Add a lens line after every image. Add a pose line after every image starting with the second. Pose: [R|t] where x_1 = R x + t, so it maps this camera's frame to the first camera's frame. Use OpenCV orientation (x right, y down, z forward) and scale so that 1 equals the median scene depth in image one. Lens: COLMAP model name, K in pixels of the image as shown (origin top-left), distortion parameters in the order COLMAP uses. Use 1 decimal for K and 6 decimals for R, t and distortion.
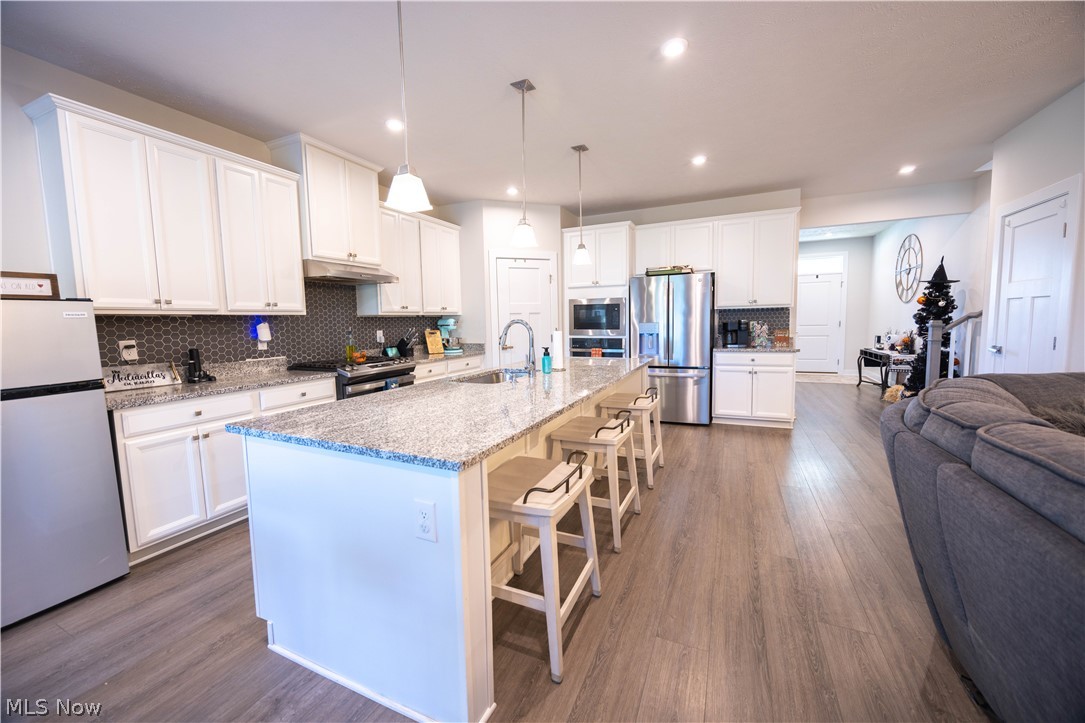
lens RADIAL K [[412.1, 0, 544.8], [0, 412.1, 359.1], [0, 0, 1]] dist [0.001021, 0.000200]
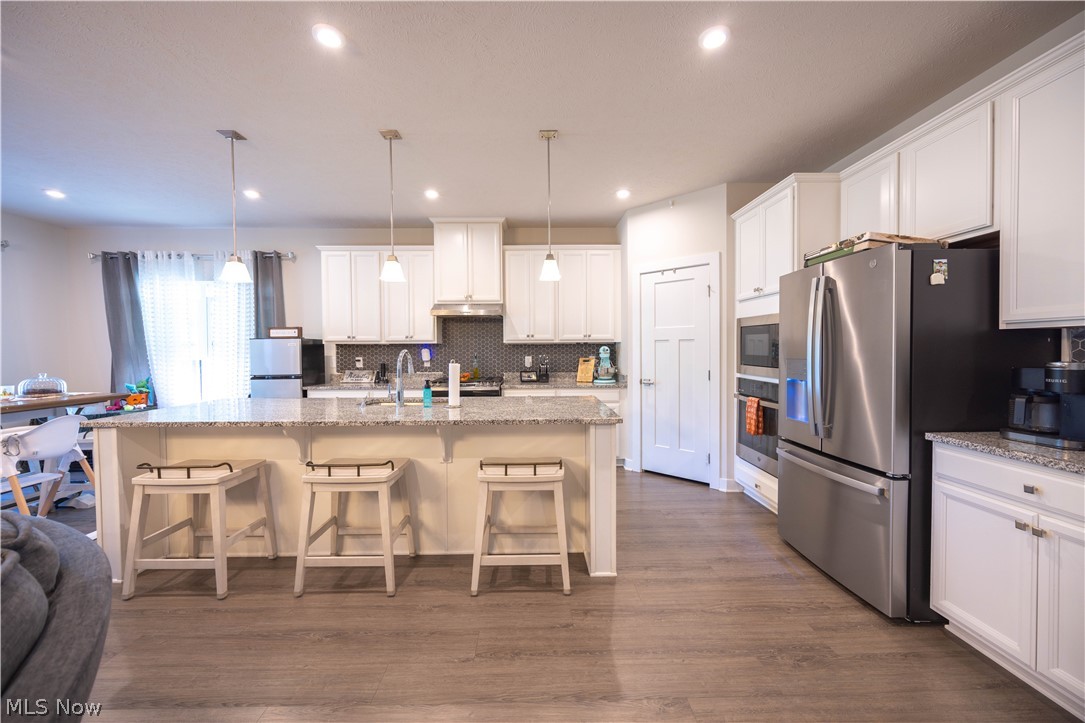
lens RADIAL K [[421.2, 0, 542.5], [0, 421.2, 361.5], [0, 0, 1]] dist [-0.002155, -0.000169]
pose [[0.429203, 0.045032, -0.902085, 0.746018], [-0.088813, 0.996020, 0.007465, -0.076776], [0.898831, 0.076913, 0.431494, 0.613071]]
